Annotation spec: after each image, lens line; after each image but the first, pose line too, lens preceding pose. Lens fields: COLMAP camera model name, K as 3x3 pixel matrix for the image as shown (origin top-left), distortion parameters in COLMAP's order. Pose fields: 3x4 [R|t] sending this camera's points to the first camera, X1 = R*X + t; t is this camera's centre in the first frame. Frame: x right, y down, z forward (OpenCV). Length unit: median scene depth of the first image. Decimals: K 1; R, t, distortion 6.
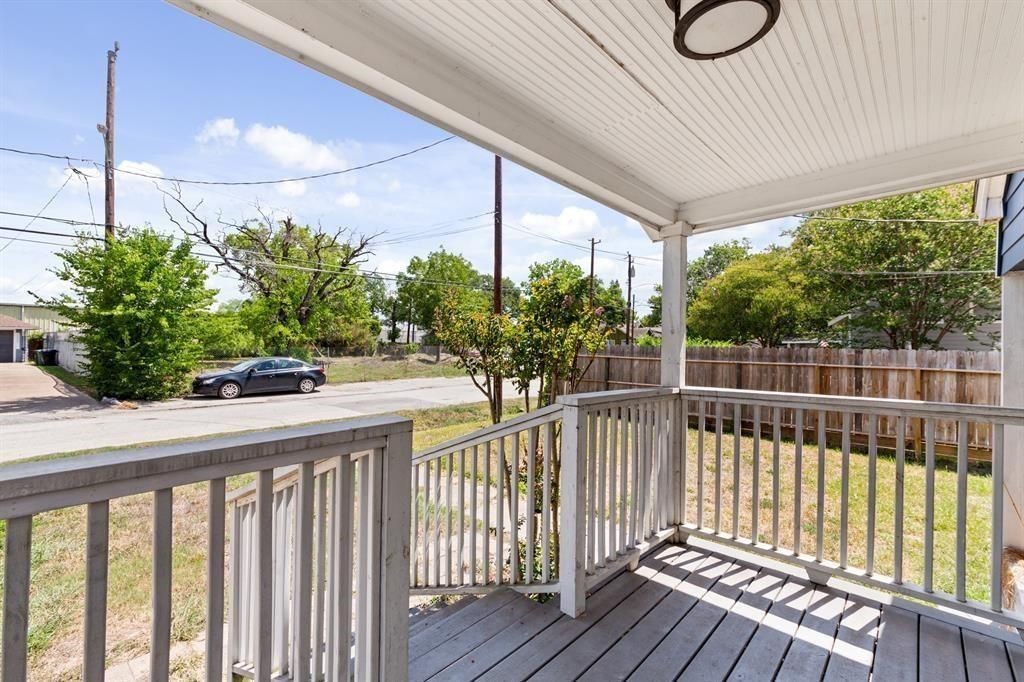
lens RADIAL K [[443.1, 0, 505.5], [0, 443.1, 341.5], [0, 0, 1]] dist [0.010959, 0.000130]
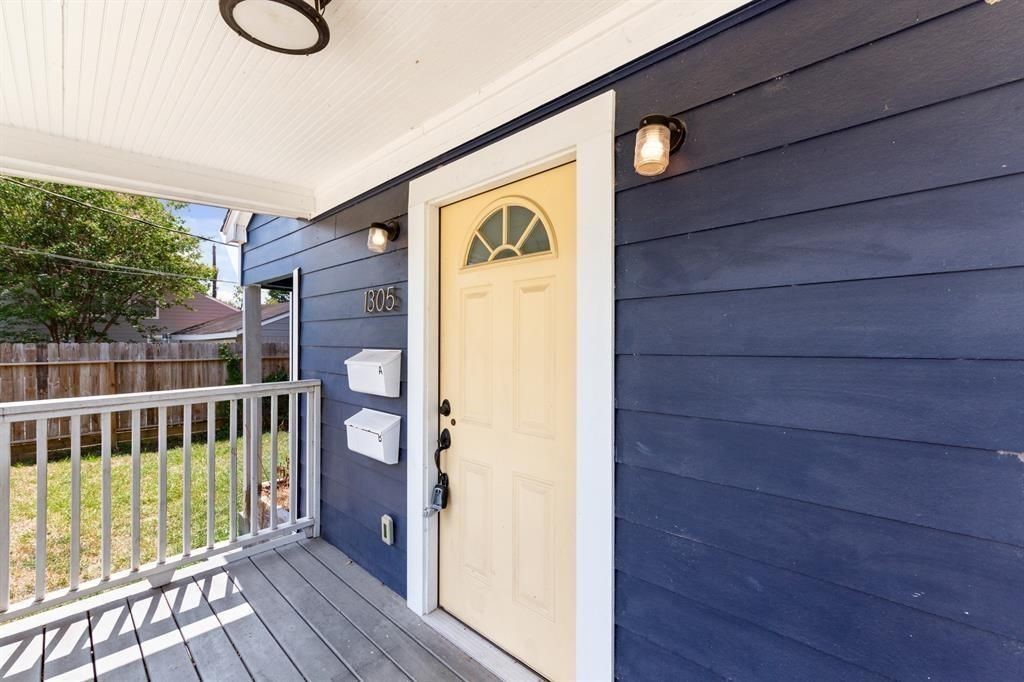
lens RADIAL K [[440.5, 0, 520.2], [0, 440.5, 339.3], [0, 0, 1]] dist [0.002470, 0.000381]
pose [[0.005998, -0.011548, 0.999915, -0.239983], [-0.000006, 0.999933, 0.011548, -0.003759], [-0.999982, -0.000075, 0.005998, 0.211884]]
